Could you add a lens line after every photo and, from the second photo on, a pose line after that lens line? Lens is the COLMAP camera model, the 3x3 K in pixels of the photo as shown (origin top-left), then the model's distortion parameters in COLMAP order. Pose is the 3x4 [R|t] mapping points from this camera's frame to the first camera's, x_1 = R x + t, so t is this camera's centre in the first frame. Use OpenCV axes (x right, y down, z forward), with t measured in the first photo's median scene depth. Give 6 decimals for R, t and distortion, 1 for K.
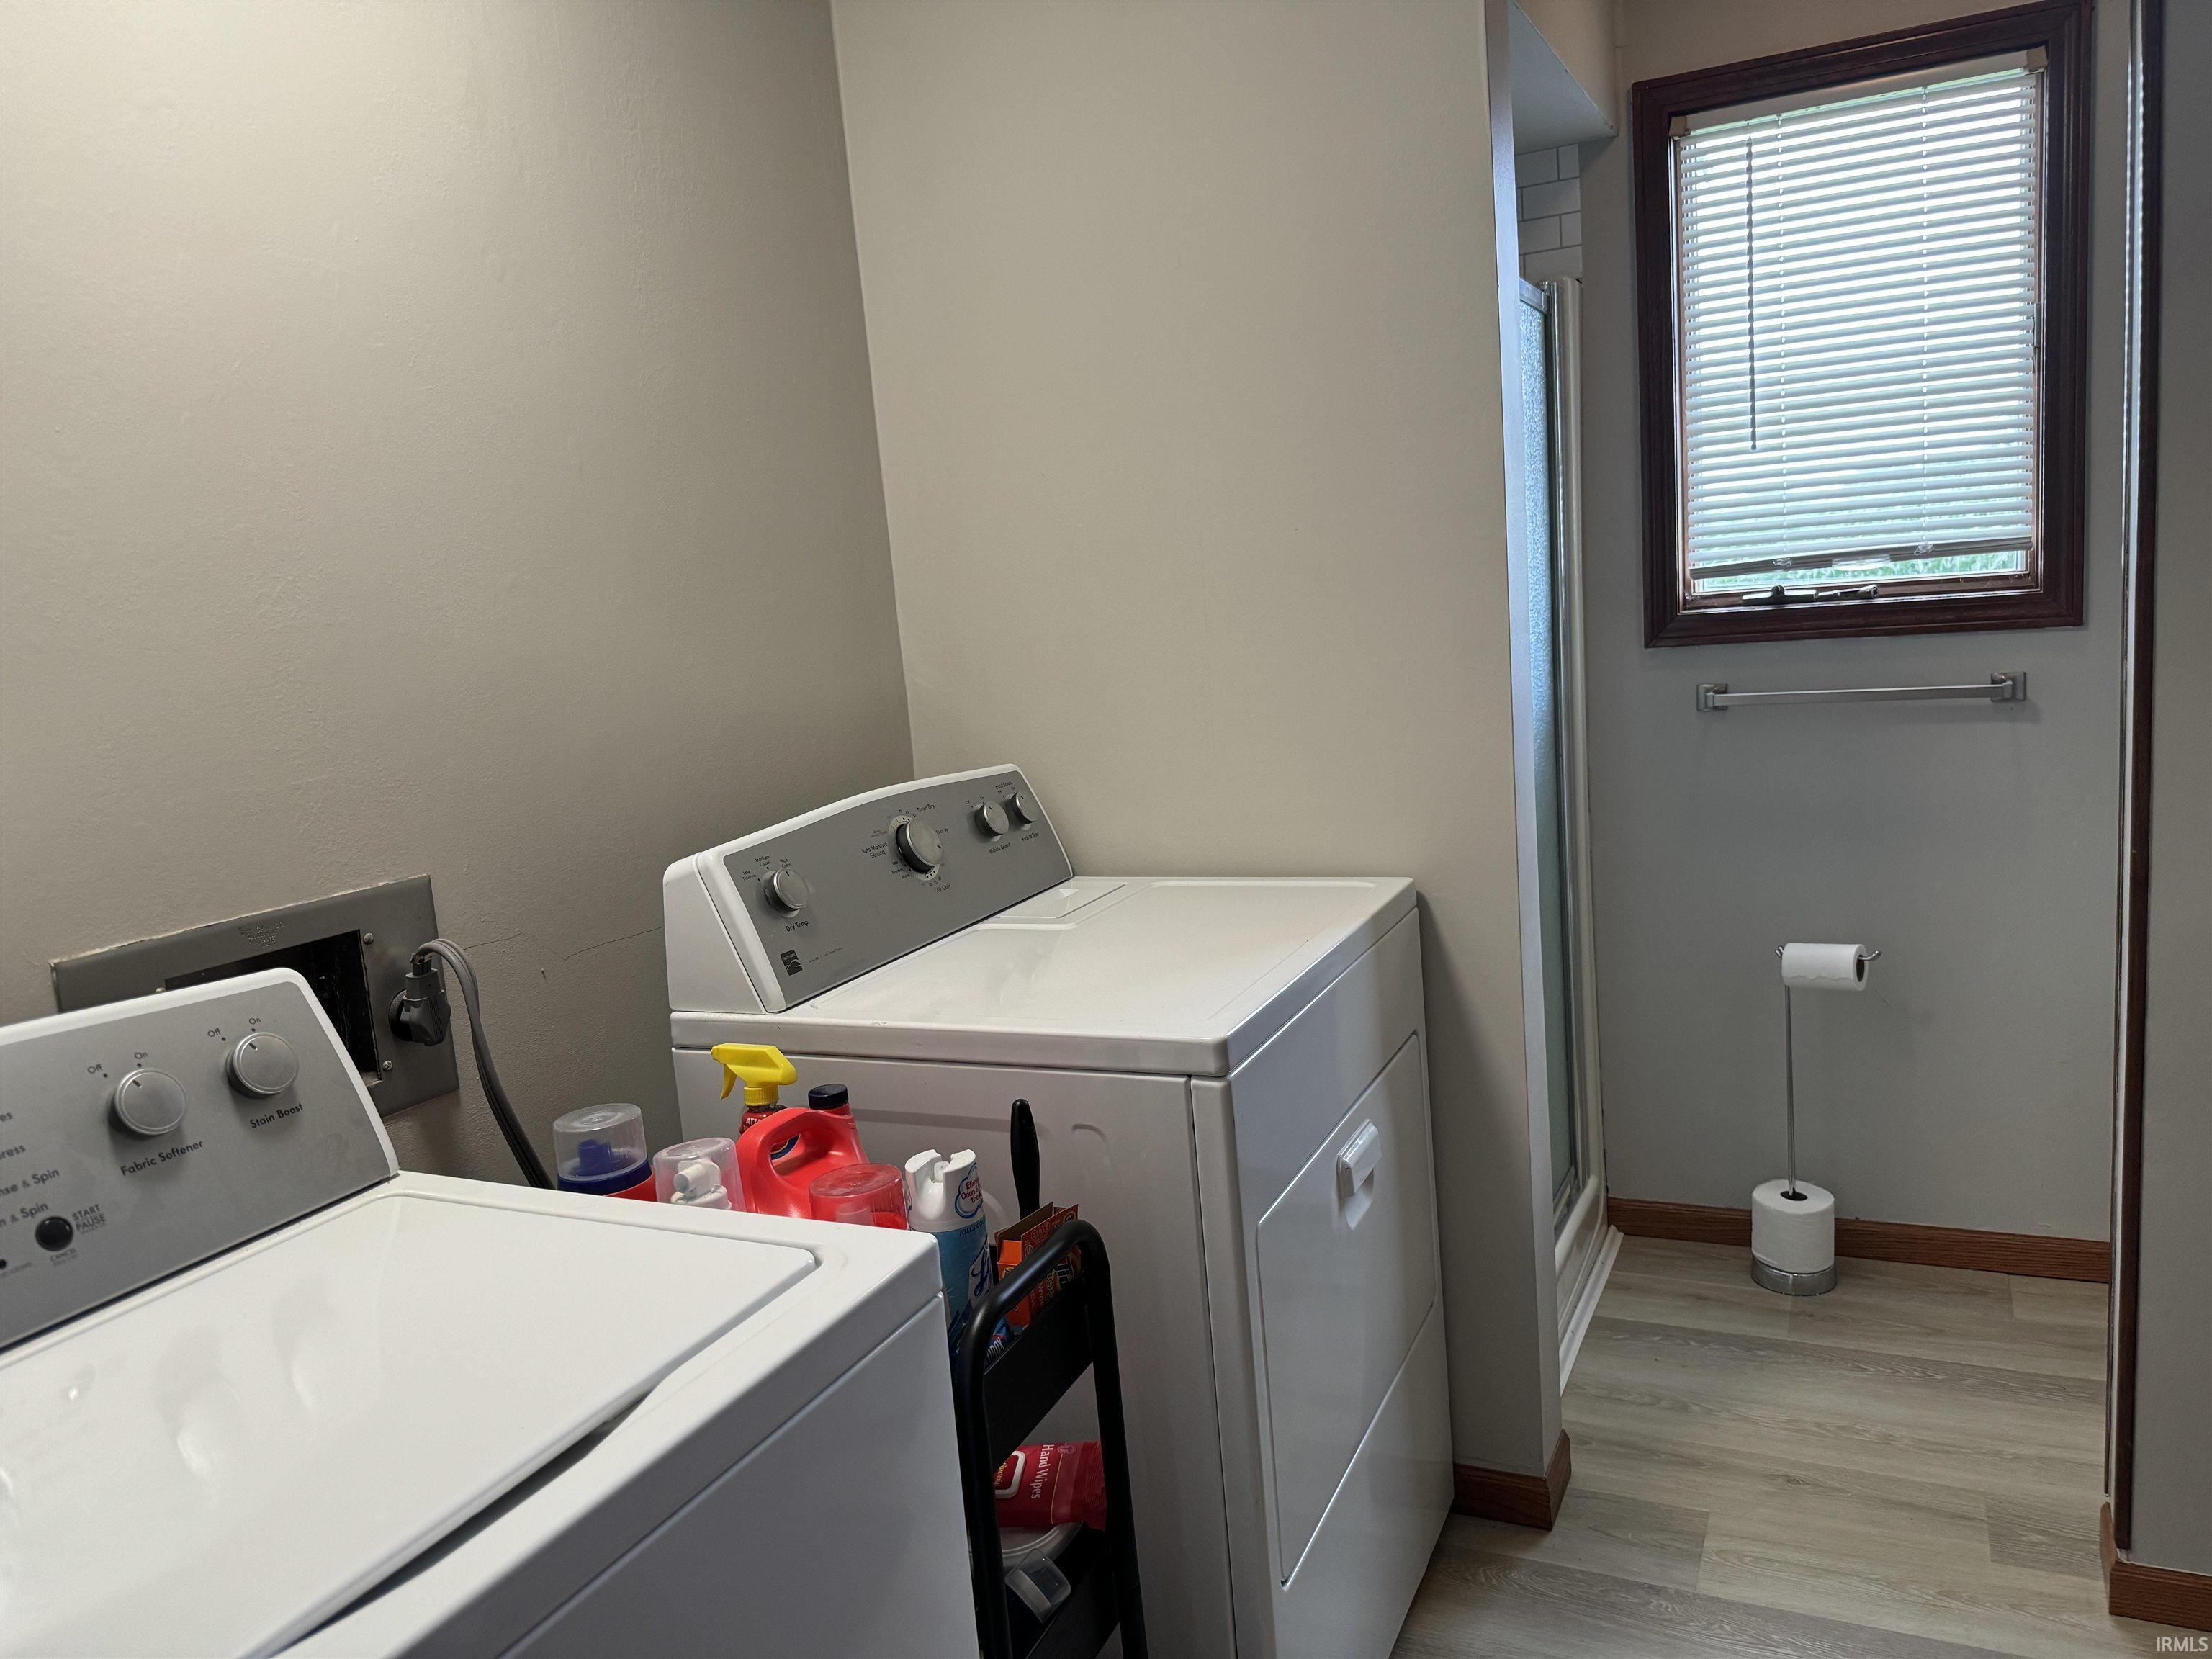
lens RADIAL K [[1583.7, 0, 1106.0], [0, 1583.7, 829.5], [0, 0, 1]] dist [0.018165, -0.039425]
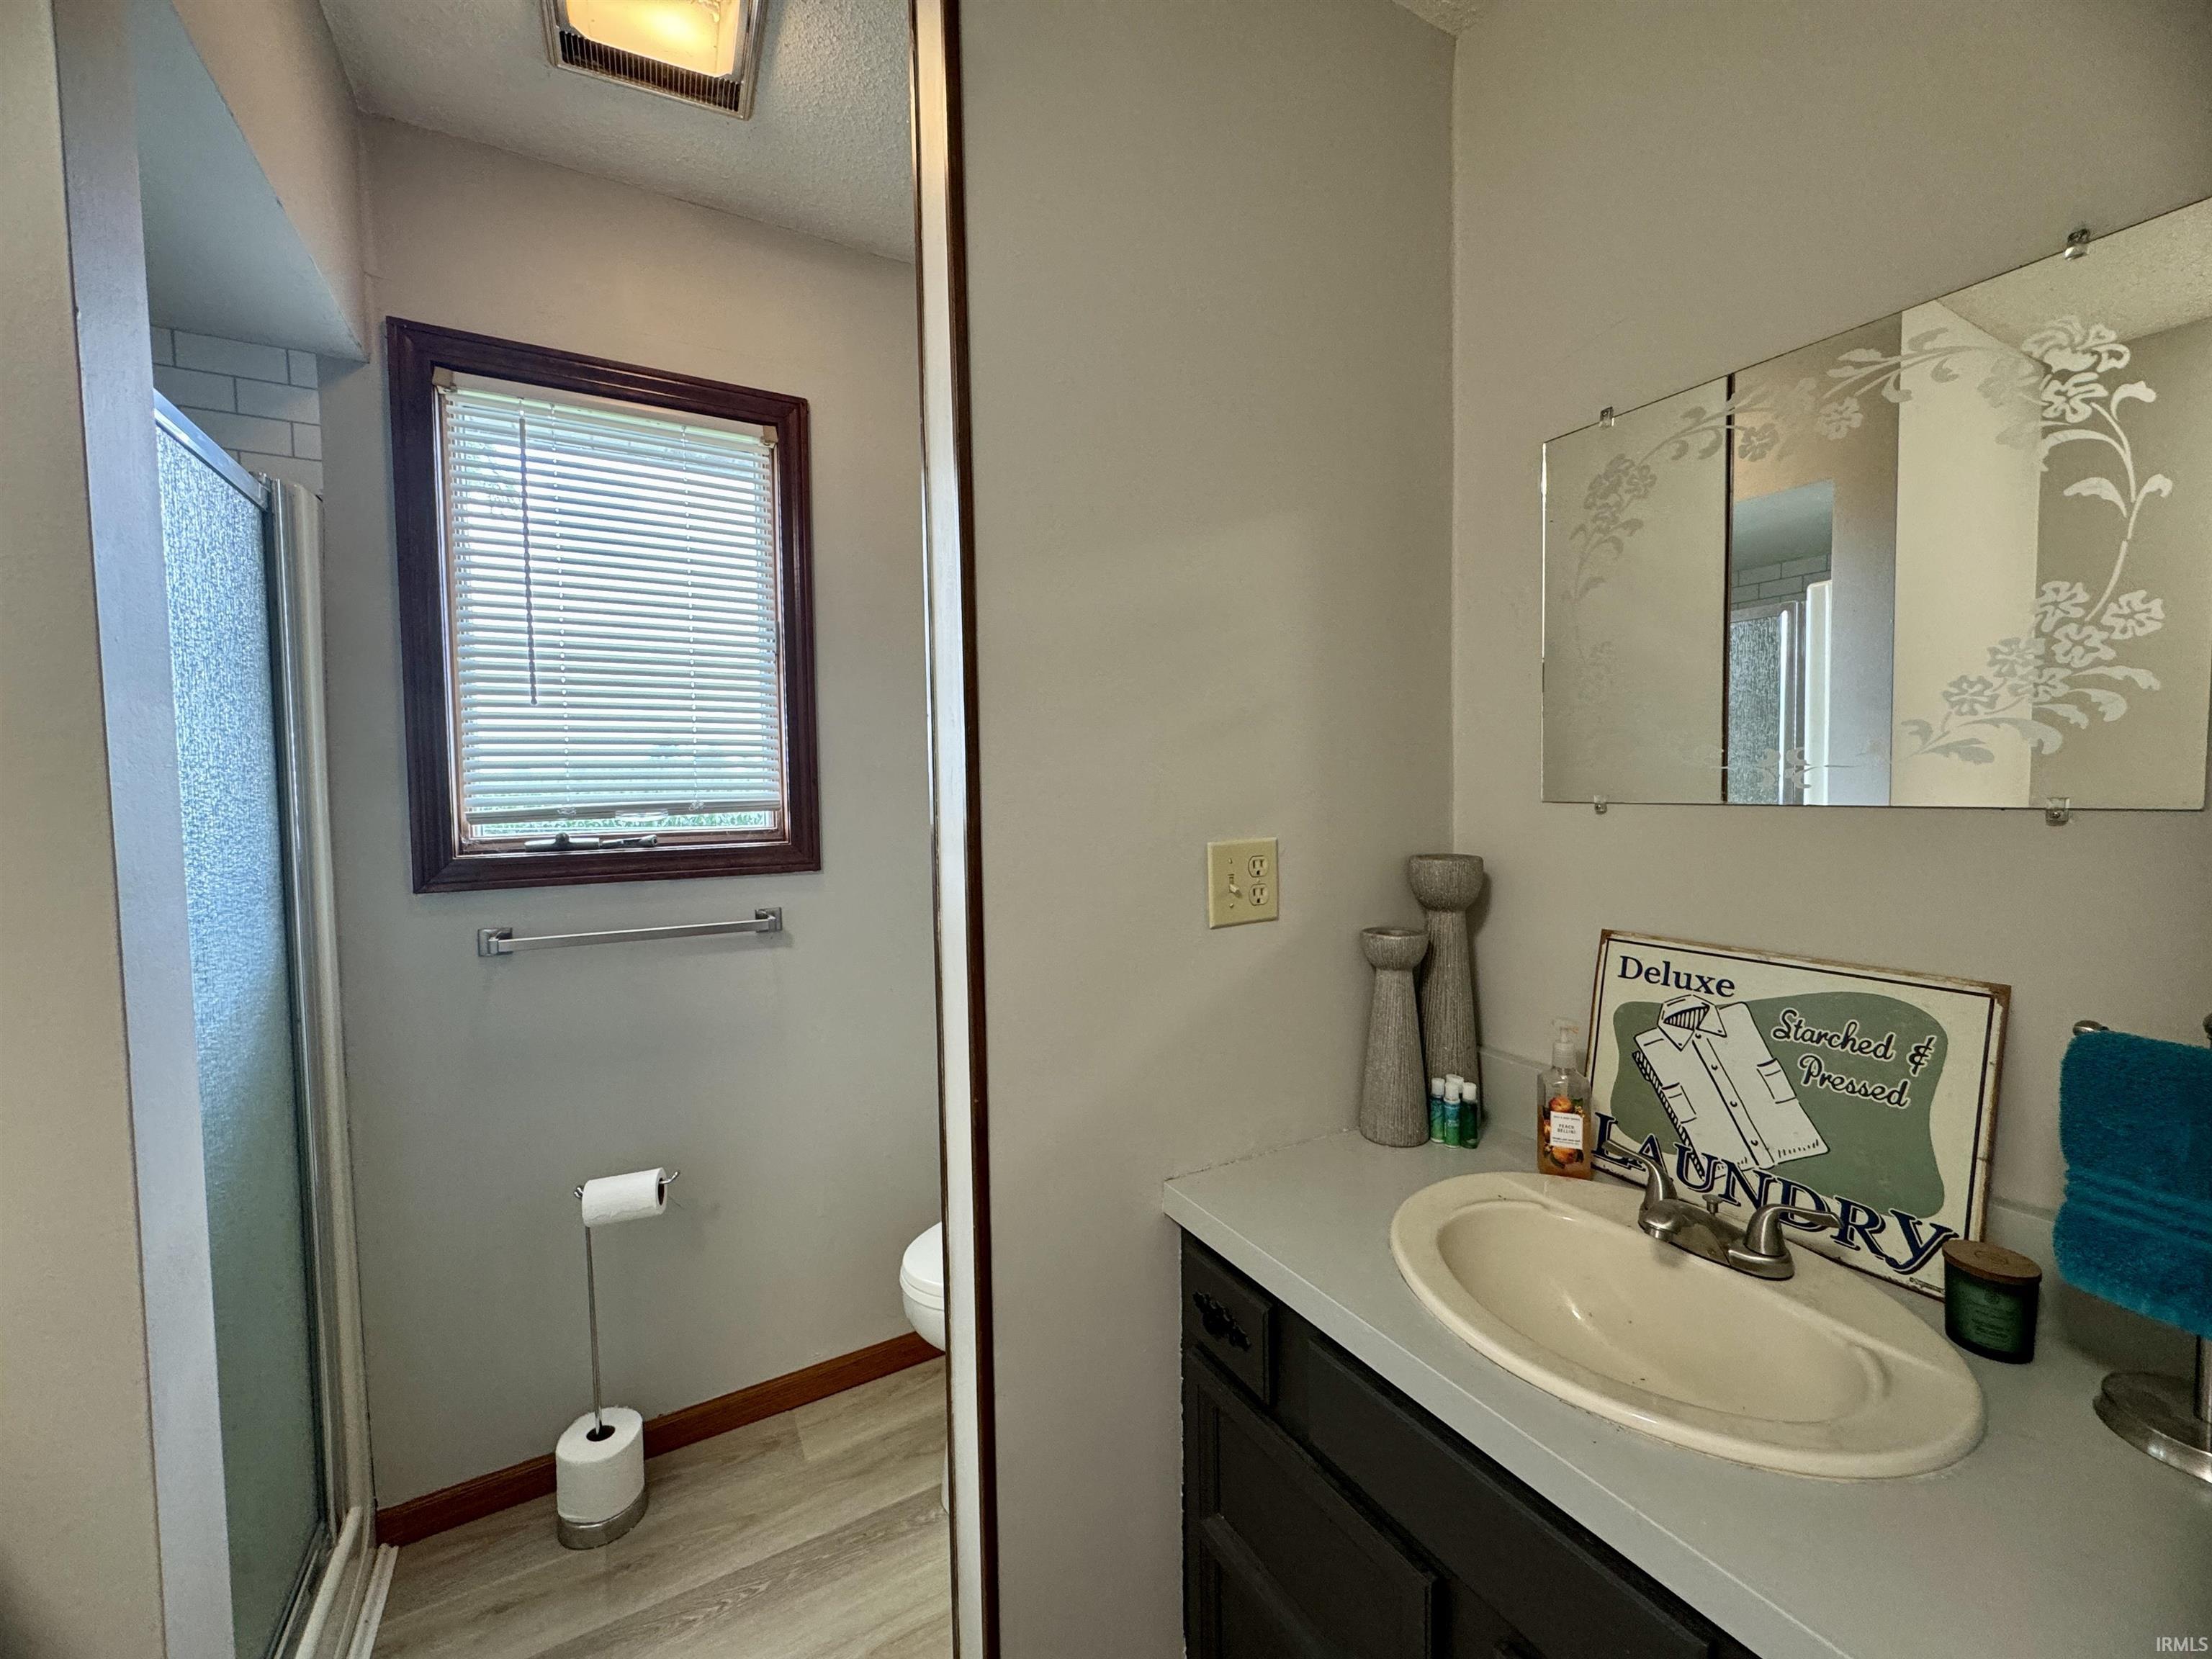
lens RADIAL K [[887.7, 0, 1106.0], [0, 887.7, 829.5], [0, 0, 1]] dist [-0.001703, -0.000153]
pose [[0.559657, 0.031418, 0.828128, 0.136891], [0.099739, 0.989464, -0.104944, -0.058178], [-0.822700, 0.141329, 0.550627, 0.377646]]
